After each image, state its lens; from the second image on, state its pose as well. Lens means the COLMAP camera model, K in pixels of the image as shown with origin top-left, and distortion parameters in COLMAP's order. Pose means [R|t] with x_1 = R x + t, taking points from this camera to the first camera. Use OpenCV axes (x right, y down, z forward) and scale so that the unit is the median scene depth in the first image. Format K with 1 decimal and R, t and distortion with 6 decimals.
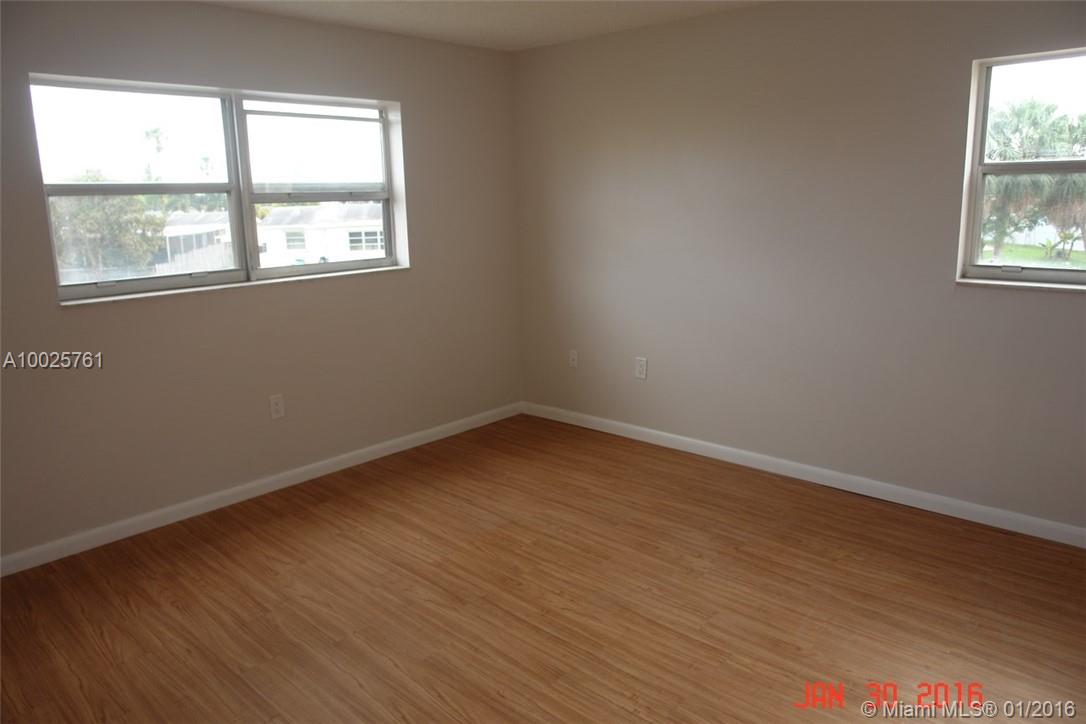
lens RADIAL K [[752.9, 0, 547.8], [0, 752.9, 360.6], [0, 0, 1]] dist [-0.104392, 0.069685]
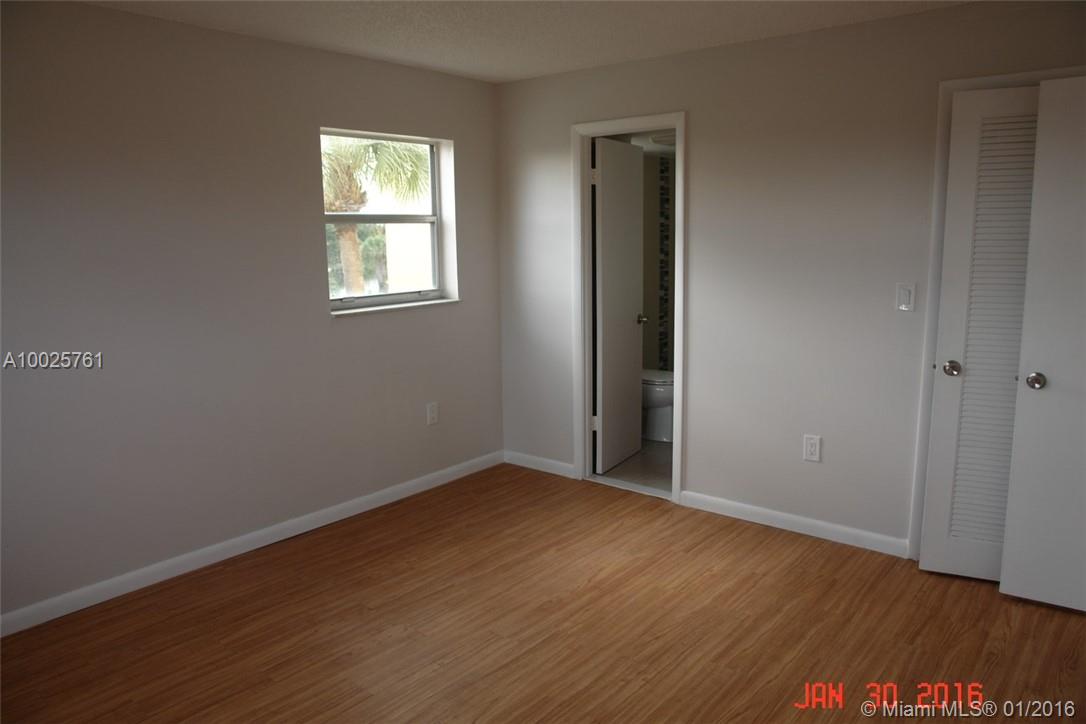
lens RADIAL K [[752.9, 0, 547.8], [0, 752.9, 360.6], [0, 0, 1]] dist [-0.104392, 0.069685]
pose [[-0.073605, -0.137143, 0.987813, -0.739368], [0.222606, 0.963250, 0.150320, -0.161914], [-0.972126, 0.230958, -0.040371, 0.856787]]
